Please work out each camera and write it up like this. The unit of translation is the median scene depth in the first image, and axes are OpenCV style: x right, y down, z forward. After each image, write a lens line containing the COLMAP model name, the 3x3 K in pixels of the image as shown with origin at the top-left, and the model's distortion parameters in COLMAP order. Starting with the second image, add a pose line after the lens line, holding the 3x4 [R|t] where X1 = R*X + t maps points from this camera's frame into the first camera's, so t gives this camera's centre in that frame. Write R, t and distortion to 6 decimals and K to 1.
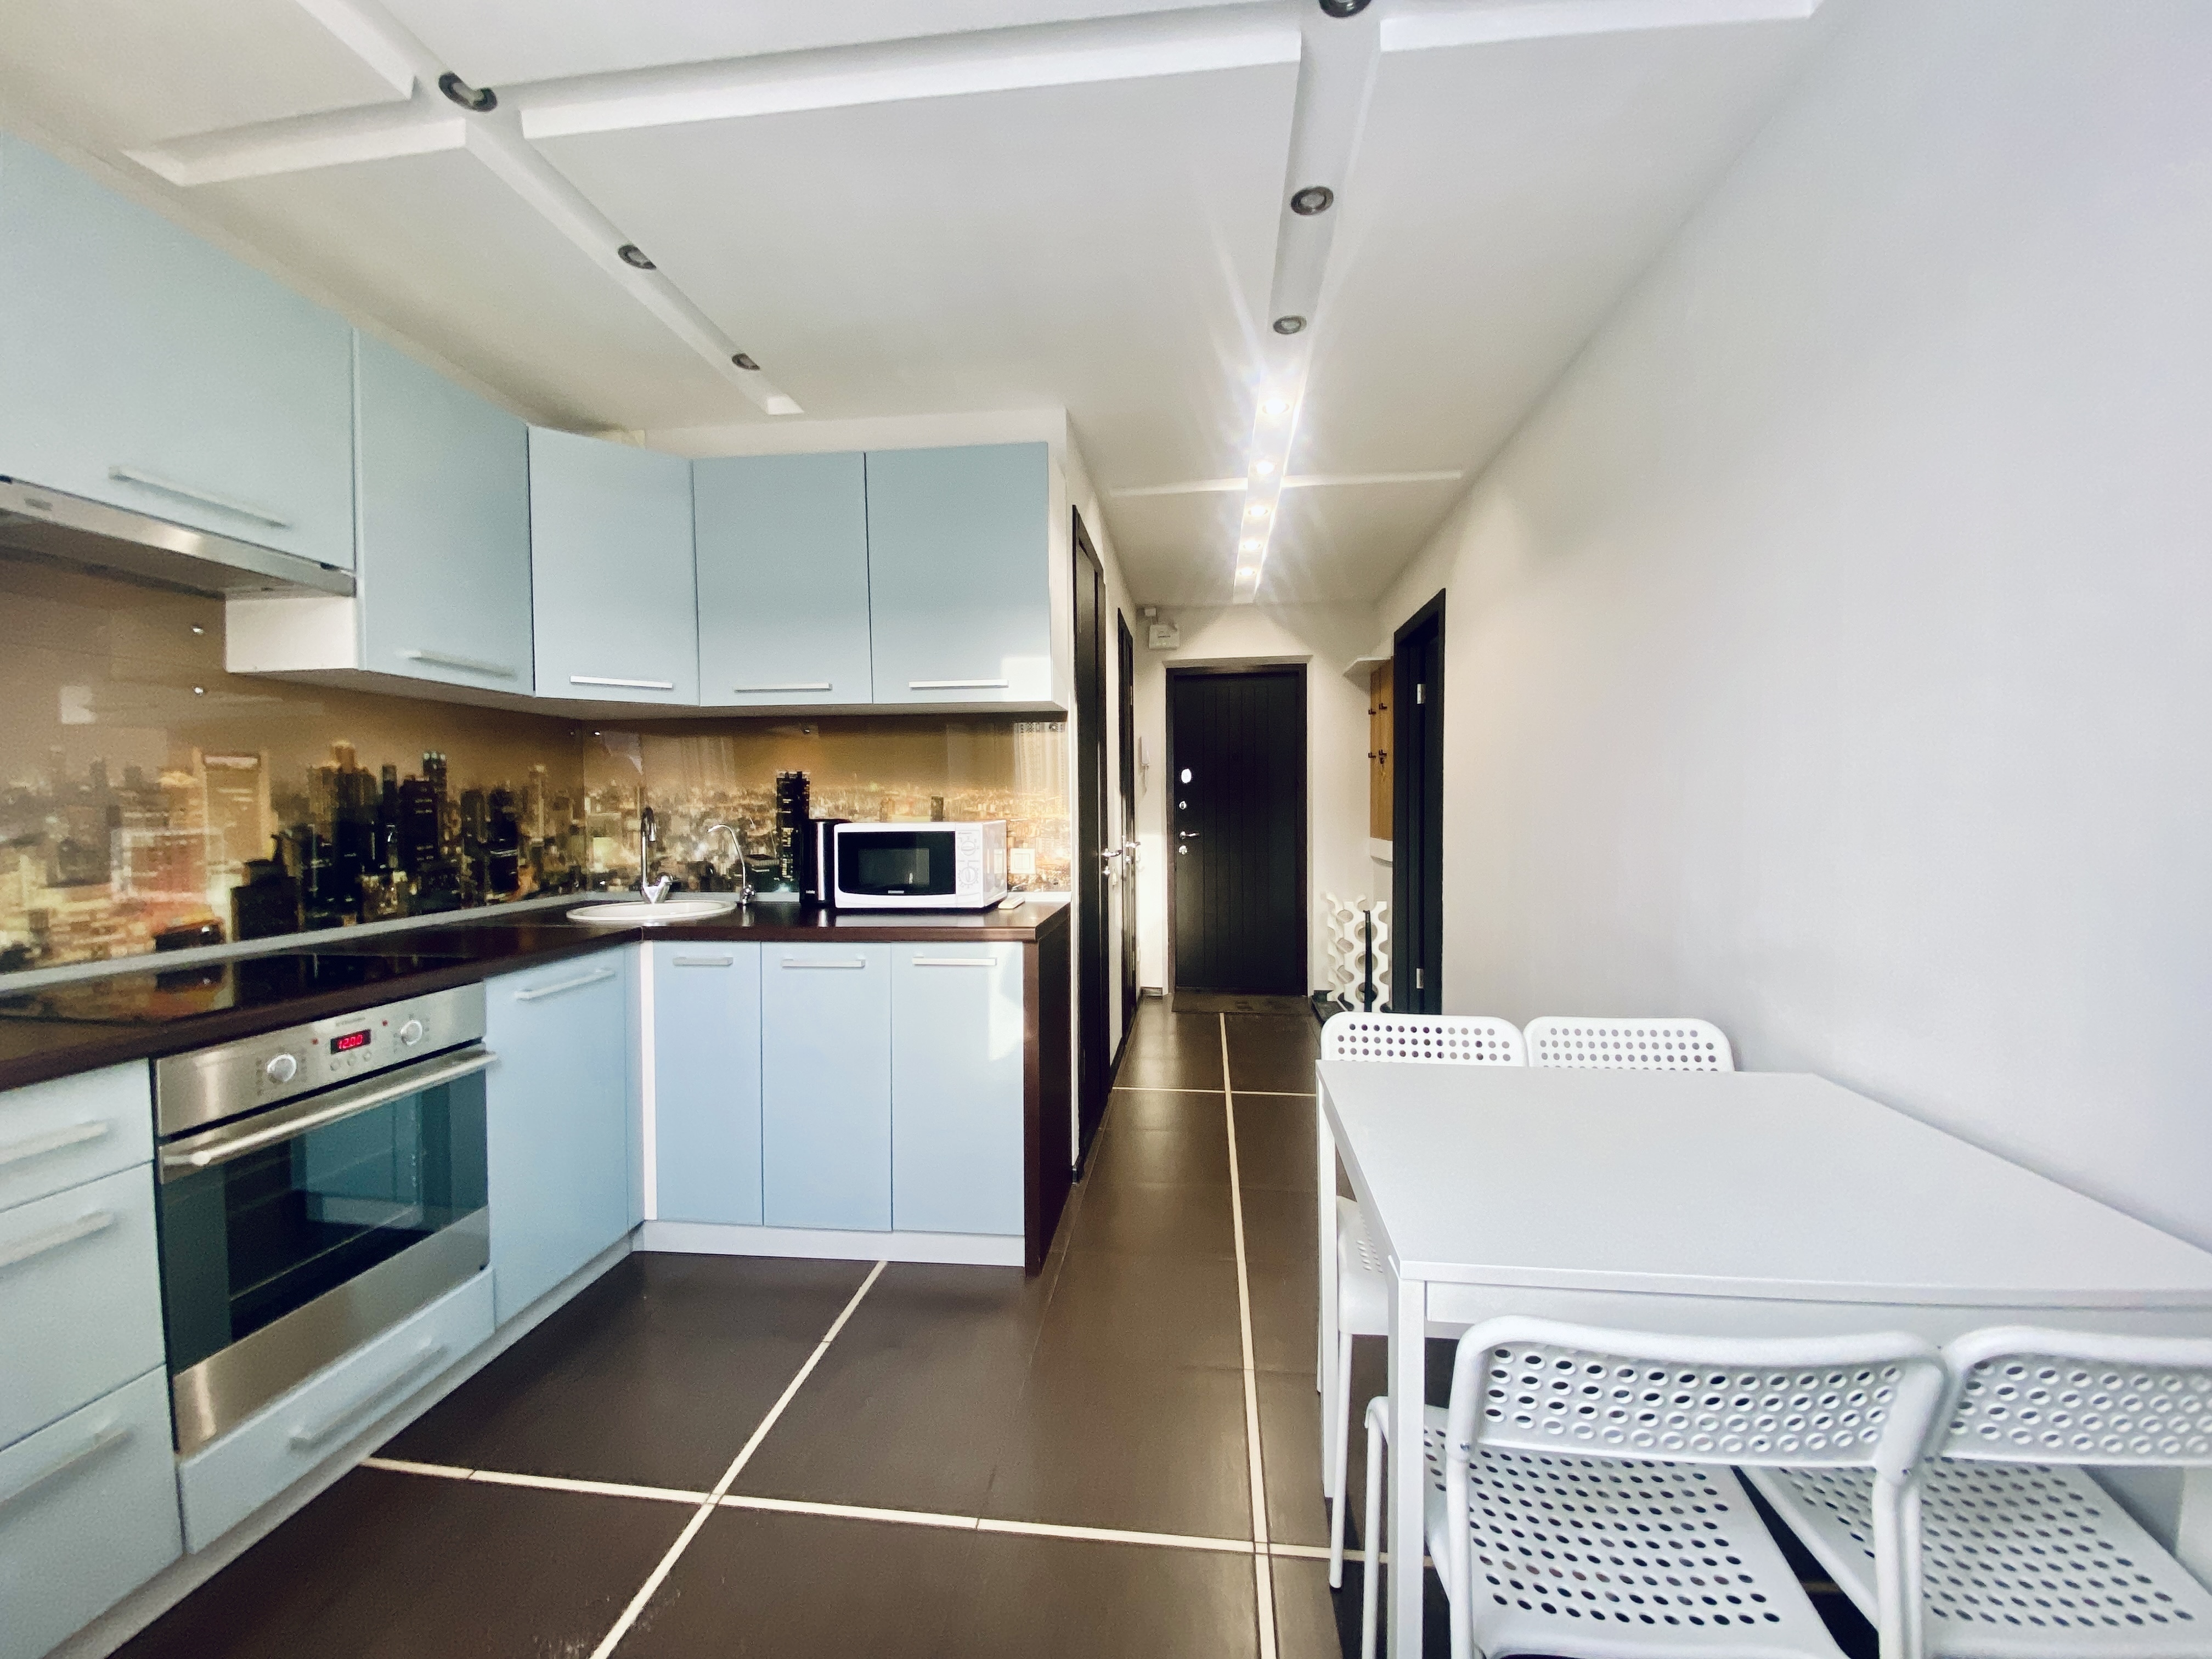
lens RADIAL K [[896.1, 0, 1098.6], [0, 896.1, 825.3], [0, 0, 1]] dist [0.023353, -0.019773]
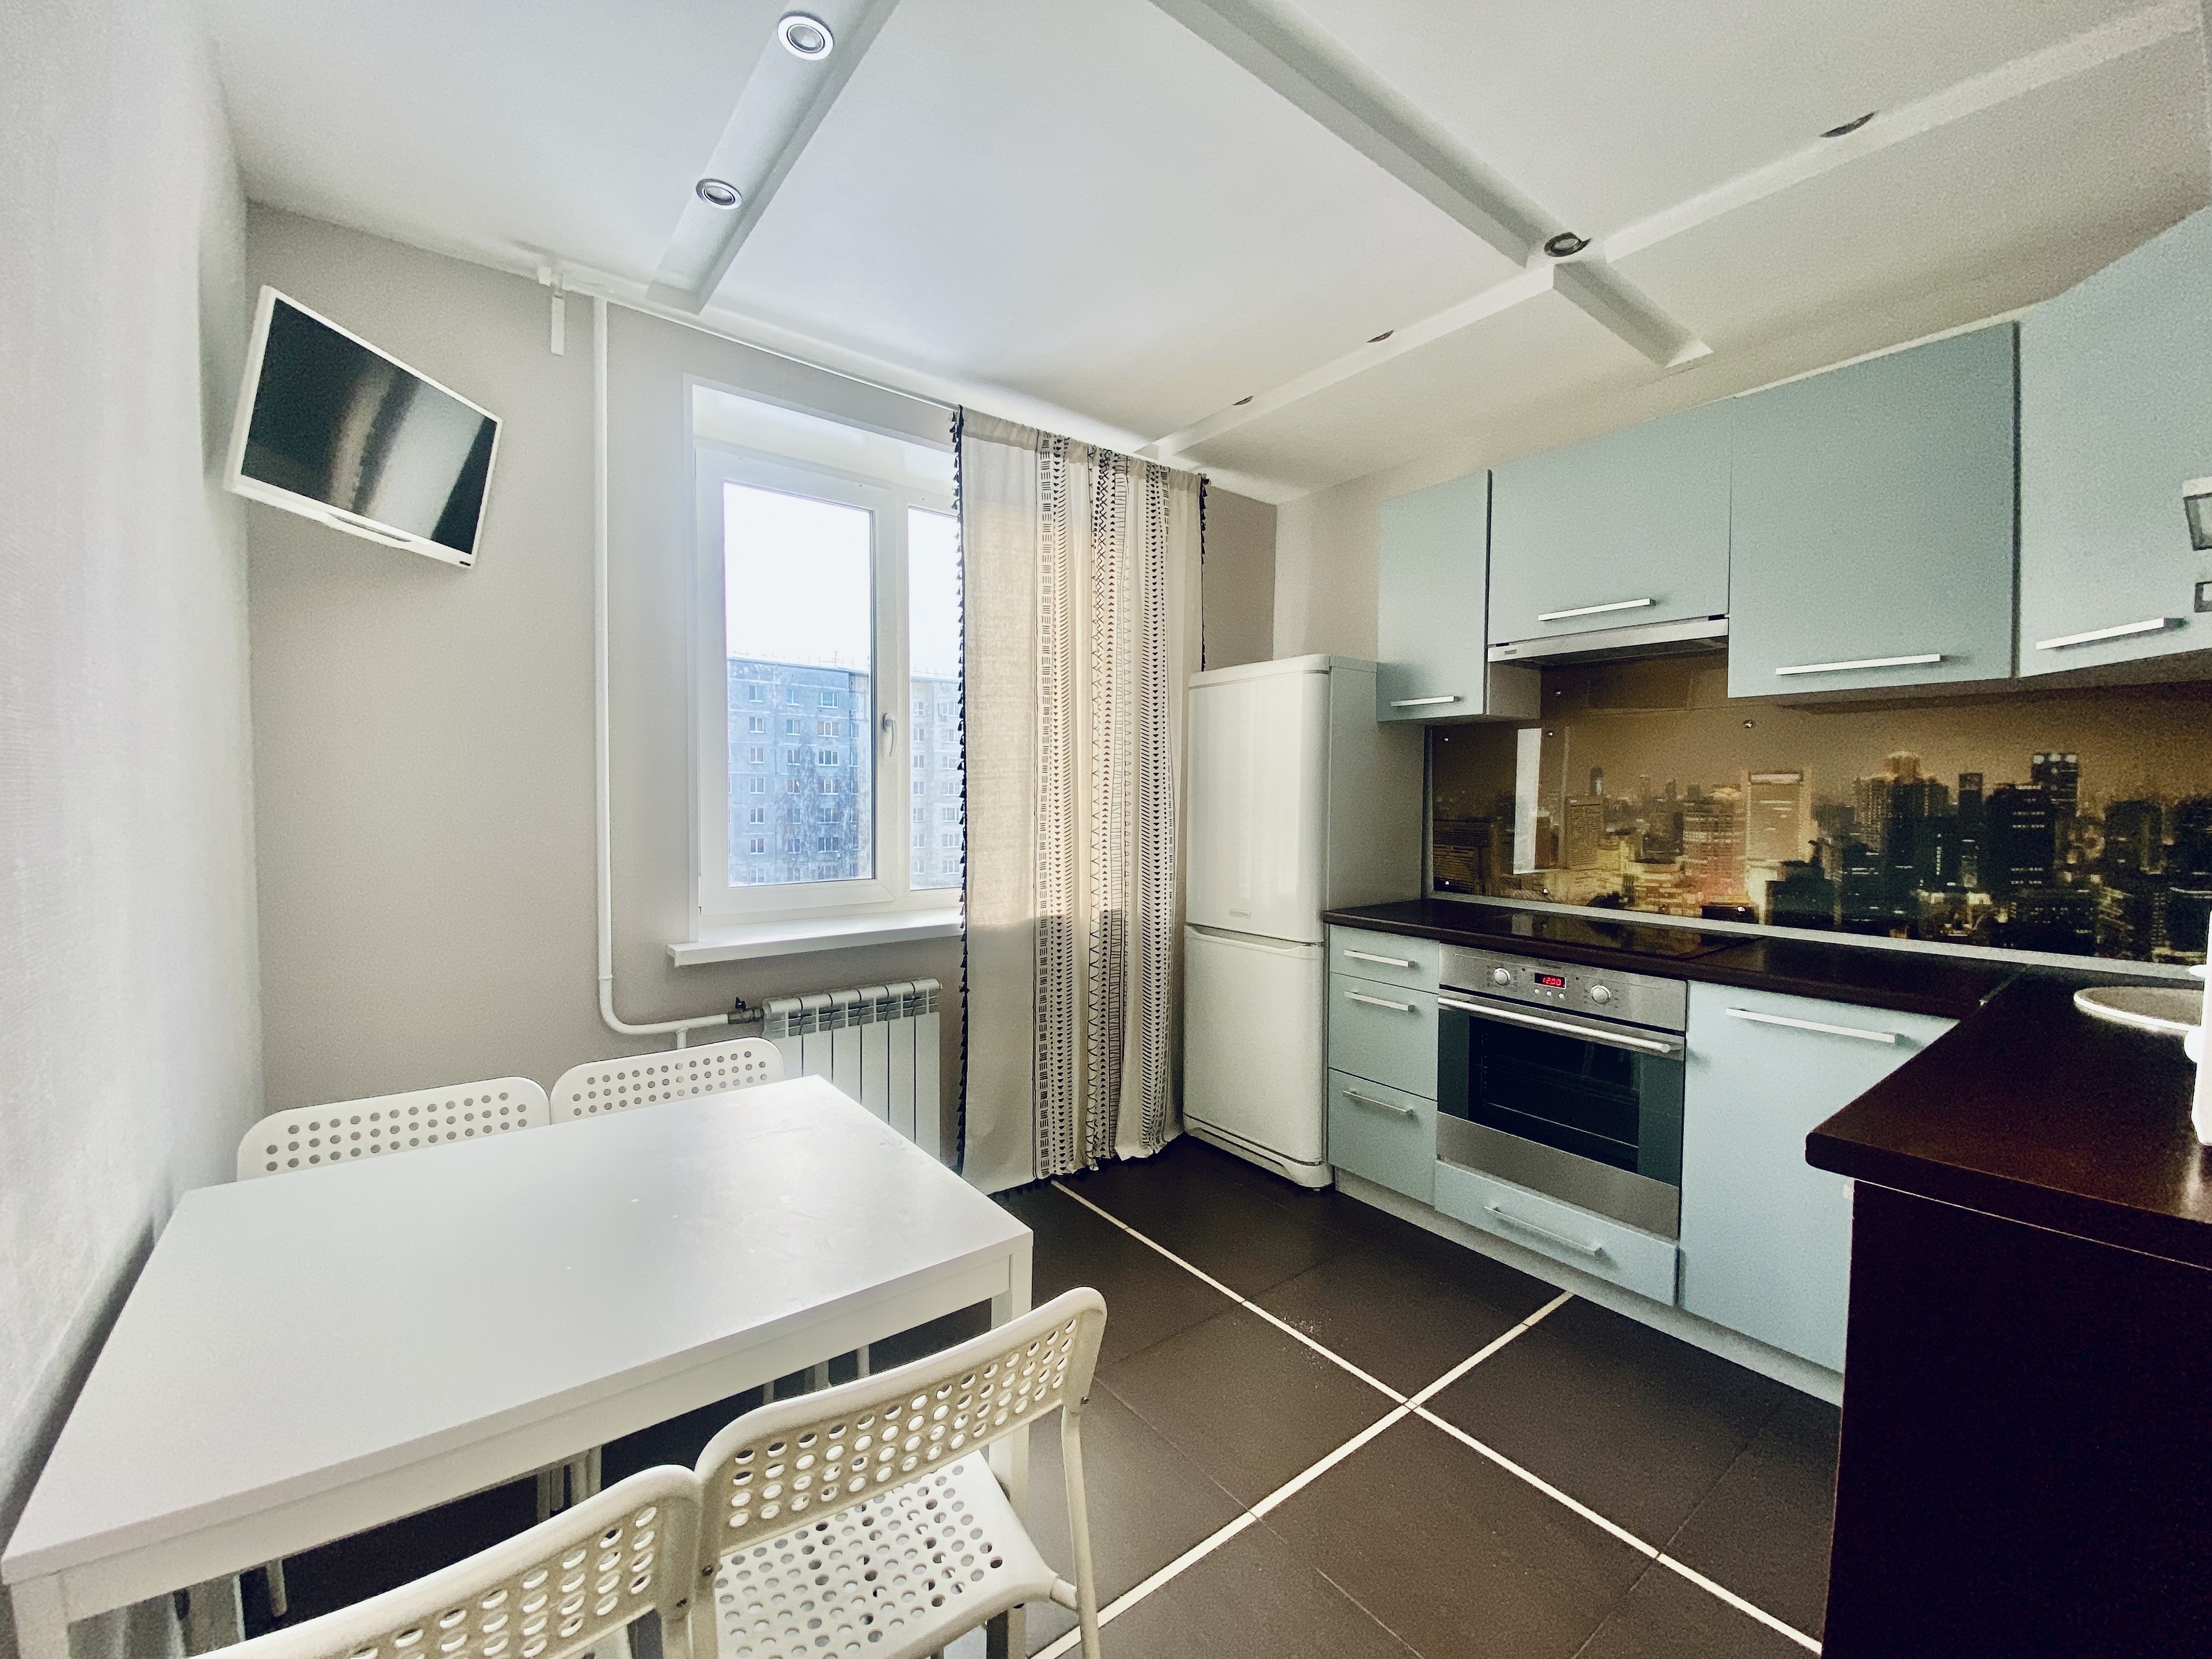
lens RADIAL K [[896.1, 0, 1098.6], [0, 896.1, 825.3], [0, 0, 1]] dist [0.023353, -0.019773]
pose [[-0.716735, 0.020911, -0.697032, 0.433655], [-0.022210, 0.998359, 0.052789, -0.040546], [0.696992, 0.053316, -0.715094, 0.979068]]
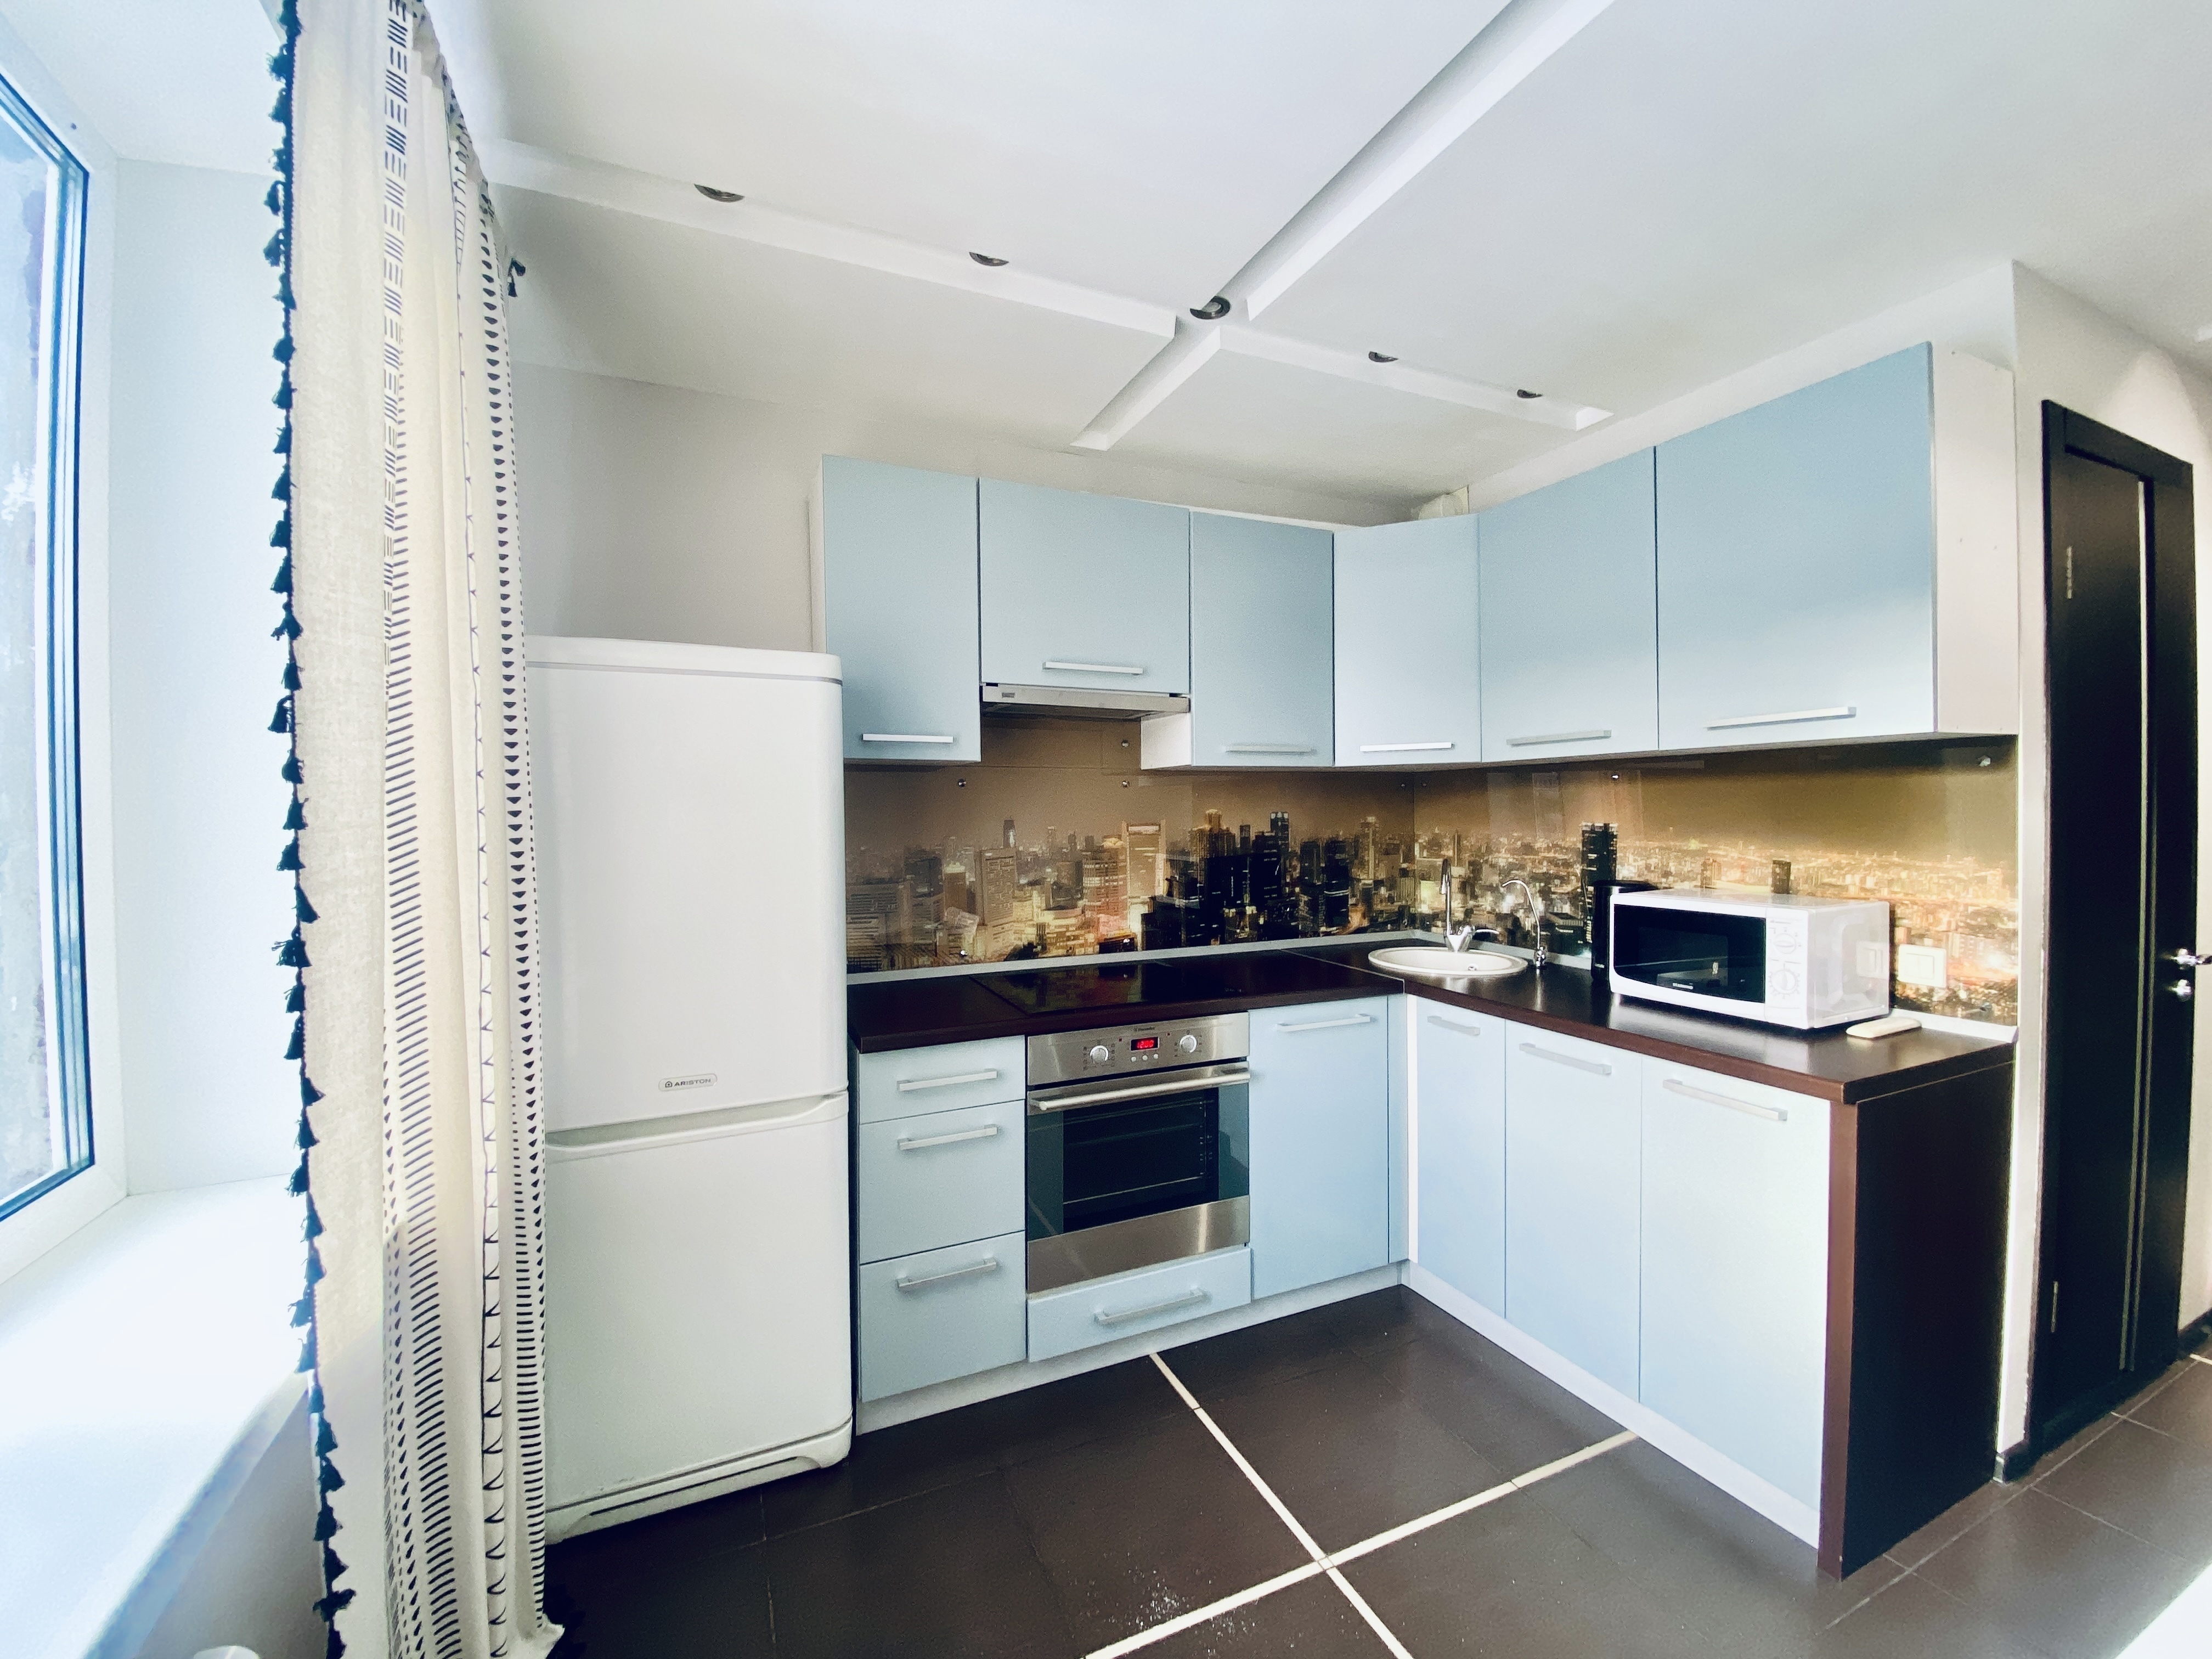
lens RADIAL K [[885.3, 0, 1109.4], [0, 885.3, 824.4], [0, 0, 1]] dist [0.040487, -0.032643]
pose [[0.511686, 0.016058, -0.859022, 0.203936], [-0.015767, 0.999832, 0.009299, -0.071849], [0.859028, 0.008787, 0.511853, 0.163796]]
